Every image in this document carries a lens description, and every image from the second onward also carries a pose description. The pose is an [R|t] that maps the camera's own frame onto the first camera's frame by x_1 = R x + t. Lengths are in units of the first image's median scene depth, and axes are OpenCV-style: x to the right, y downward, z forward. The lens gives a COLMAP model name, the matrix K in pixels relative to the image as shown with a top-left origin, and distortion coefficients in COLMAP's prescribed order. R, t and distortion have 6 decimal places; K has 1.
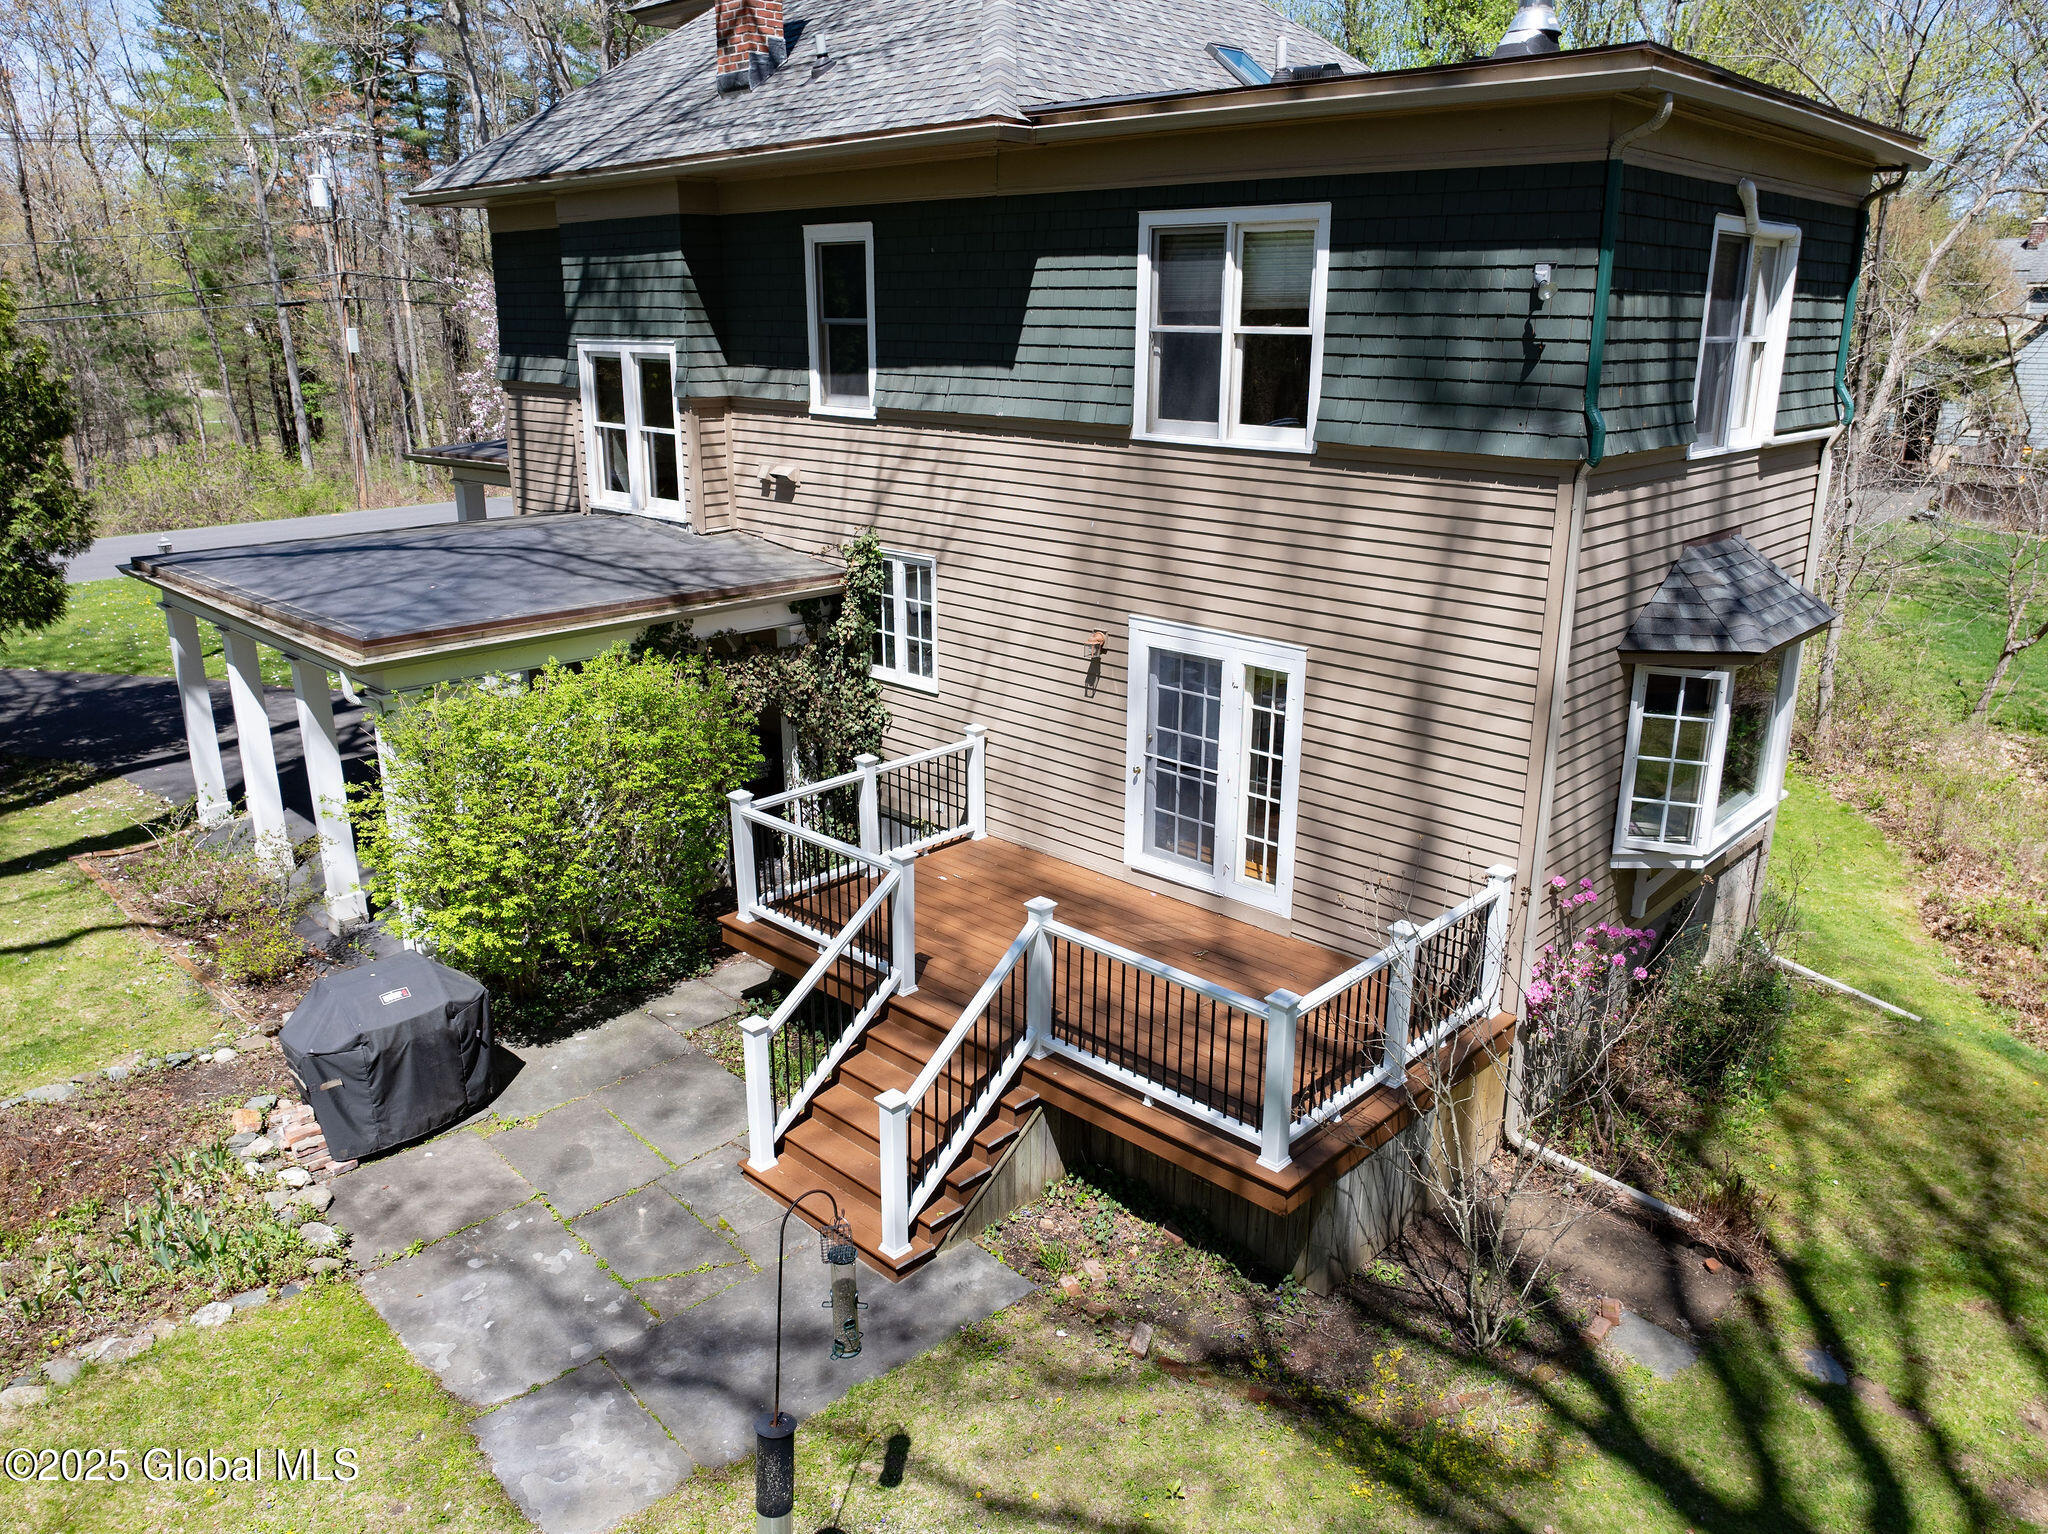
lens RADIAL K [[1432.7, 0, 1024.0], [0, 1432.7, 767.0], [0, 0, 1]] dist [-0.002426, -0.002324]
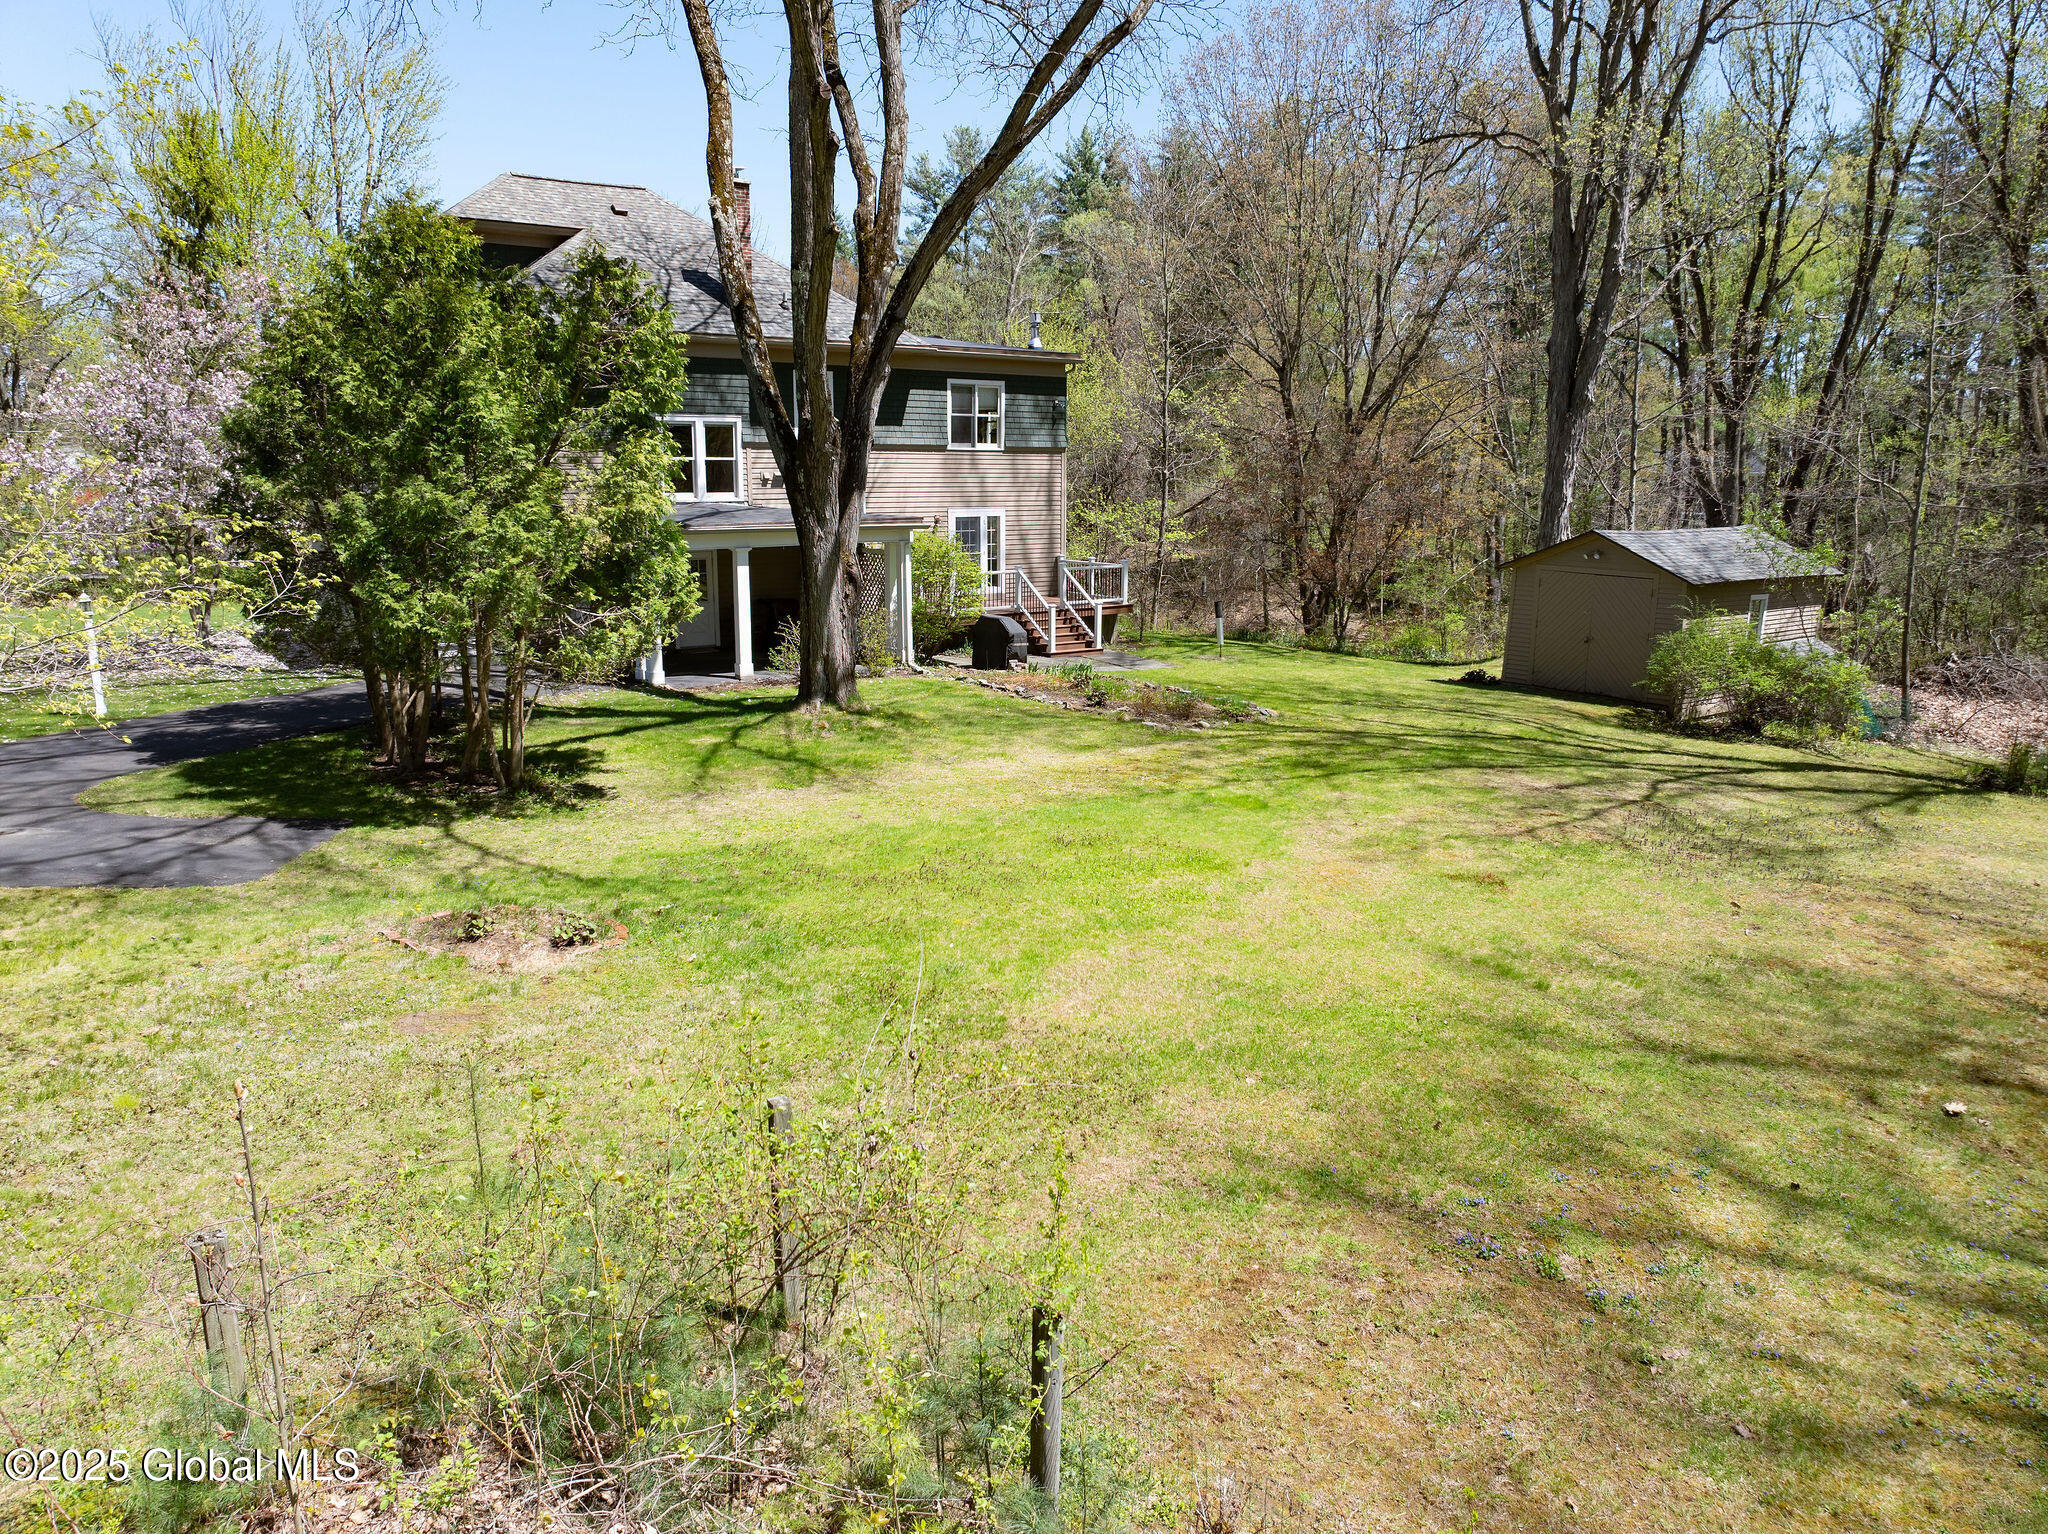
lens RADIAL K [[1432.7, 0, 1024.0], [0, 1432.7, 767.0], [0, 0, 1]] dist [-0.002426, -0.002324]
pose [[0.184939, -0.195989, 0.963009, -2.787697], [0.303378, 0.943437, 0.133745, 0.049864], [-0.934751, 0.267421, 0.233938, 0.285565]]
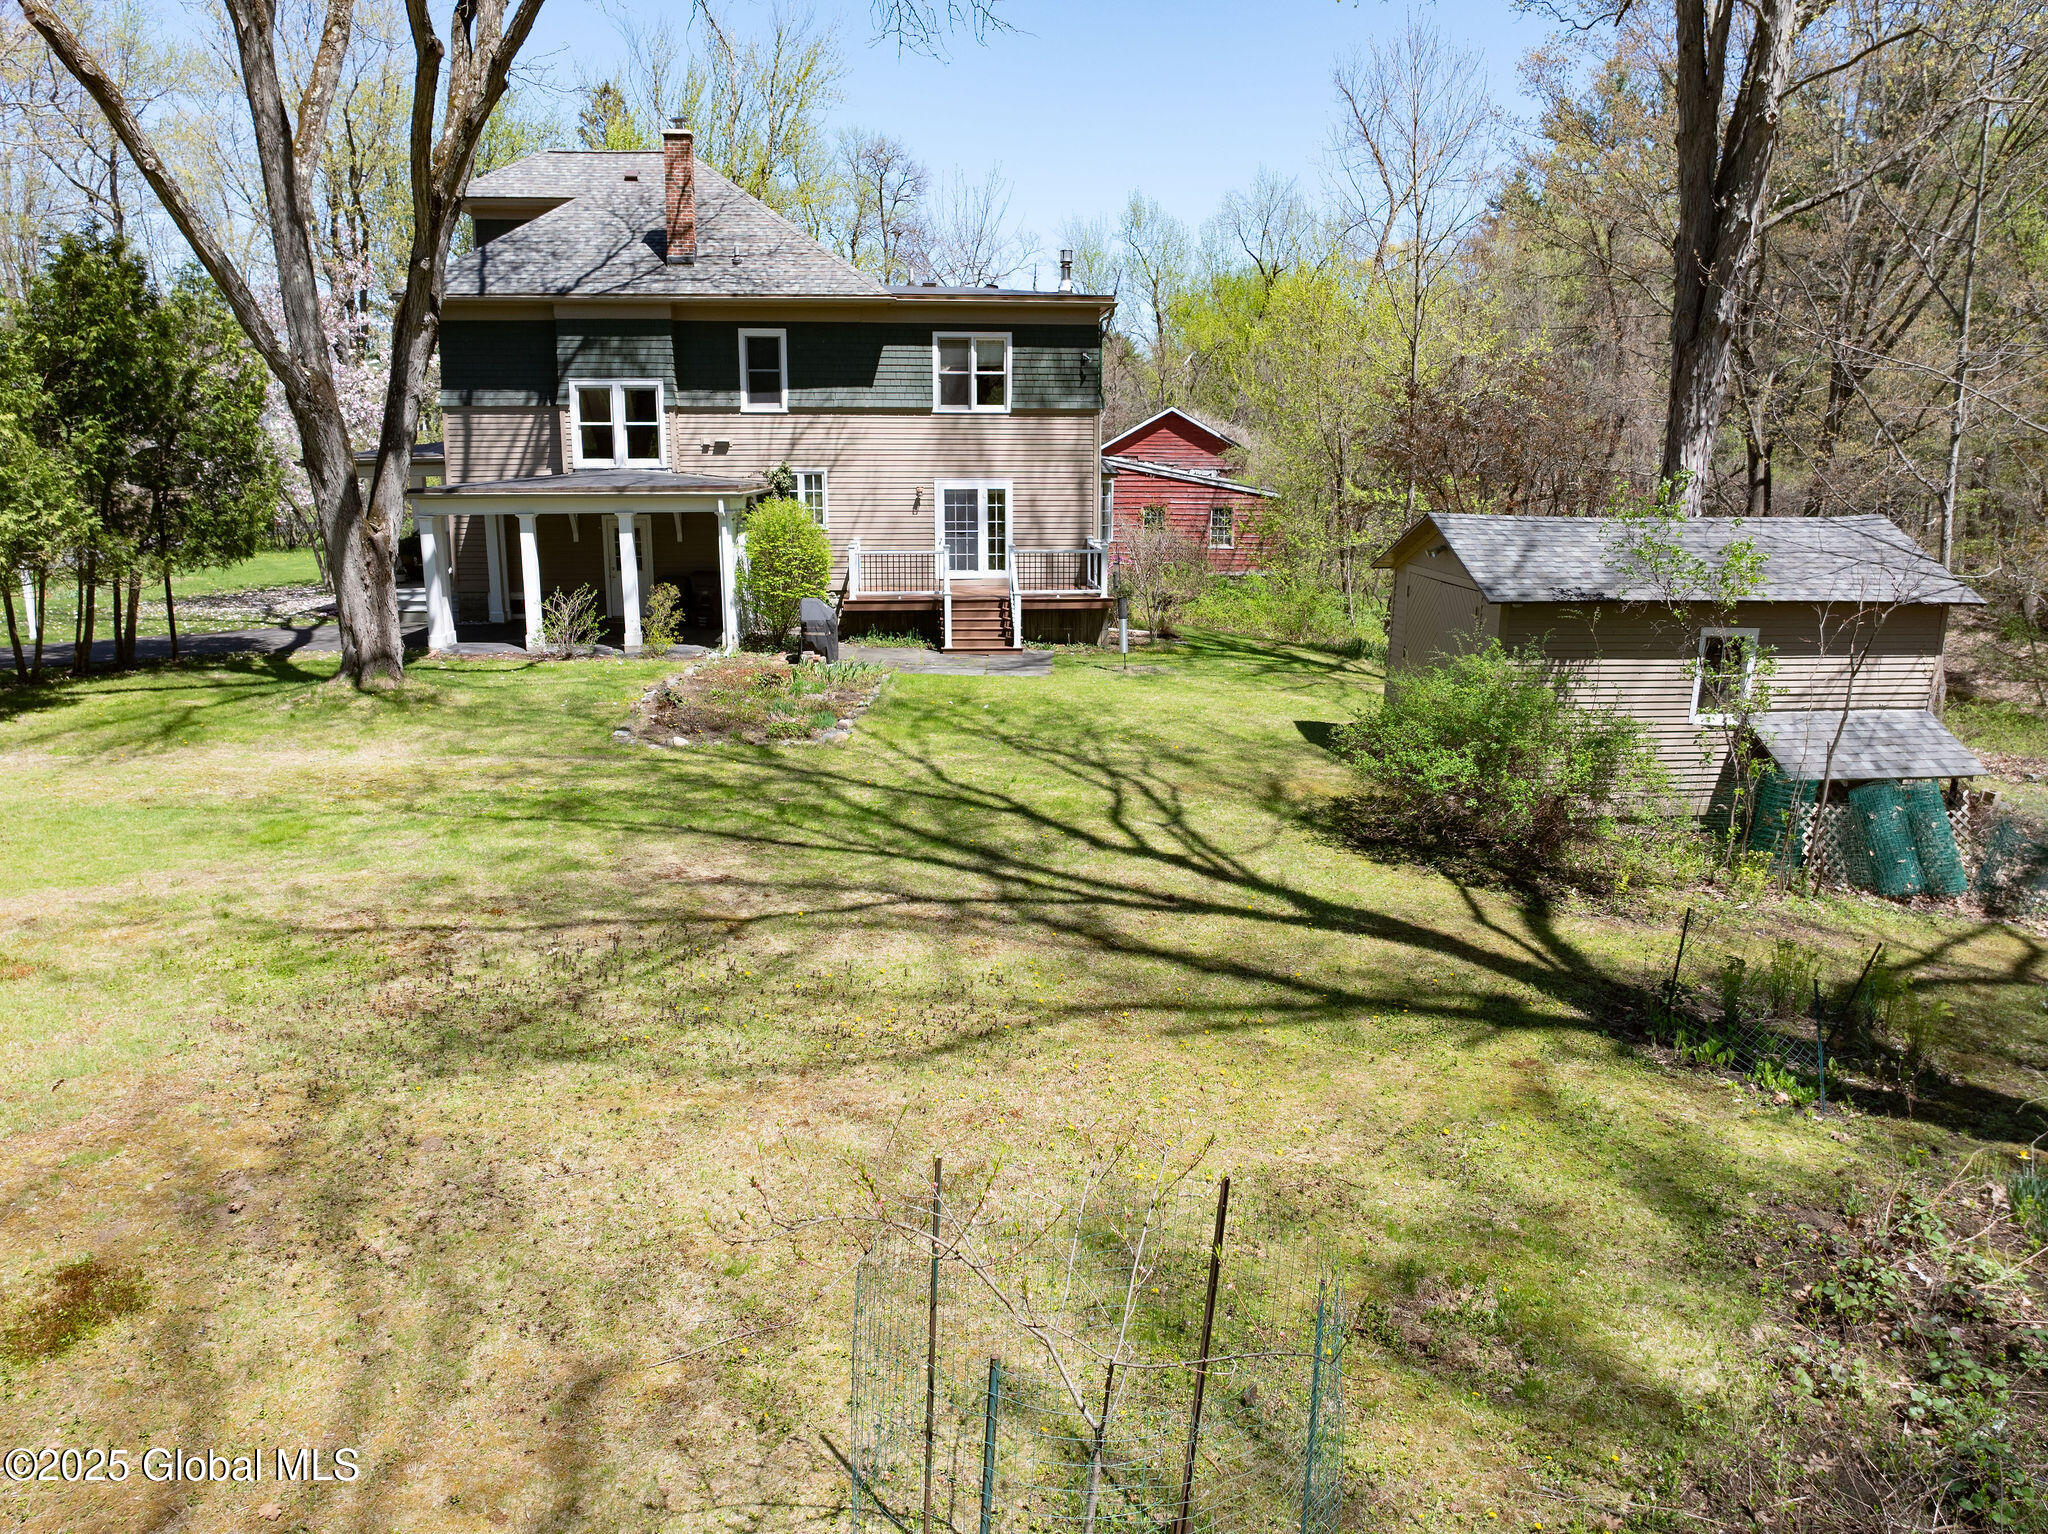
lens RADIAL K [[1432.7, 0, 1024.0], [0, 1432.7, 767.0], [0, 0, 1]] dist [-0.002426, -0.002324]
pose [[0.671275, -0.155386, 0.724738, -1.759226], [0.227382, 0.973804, -0.001822, 0.440420], [-0.705469, 0.166015, 0.689022, -0.829068]]
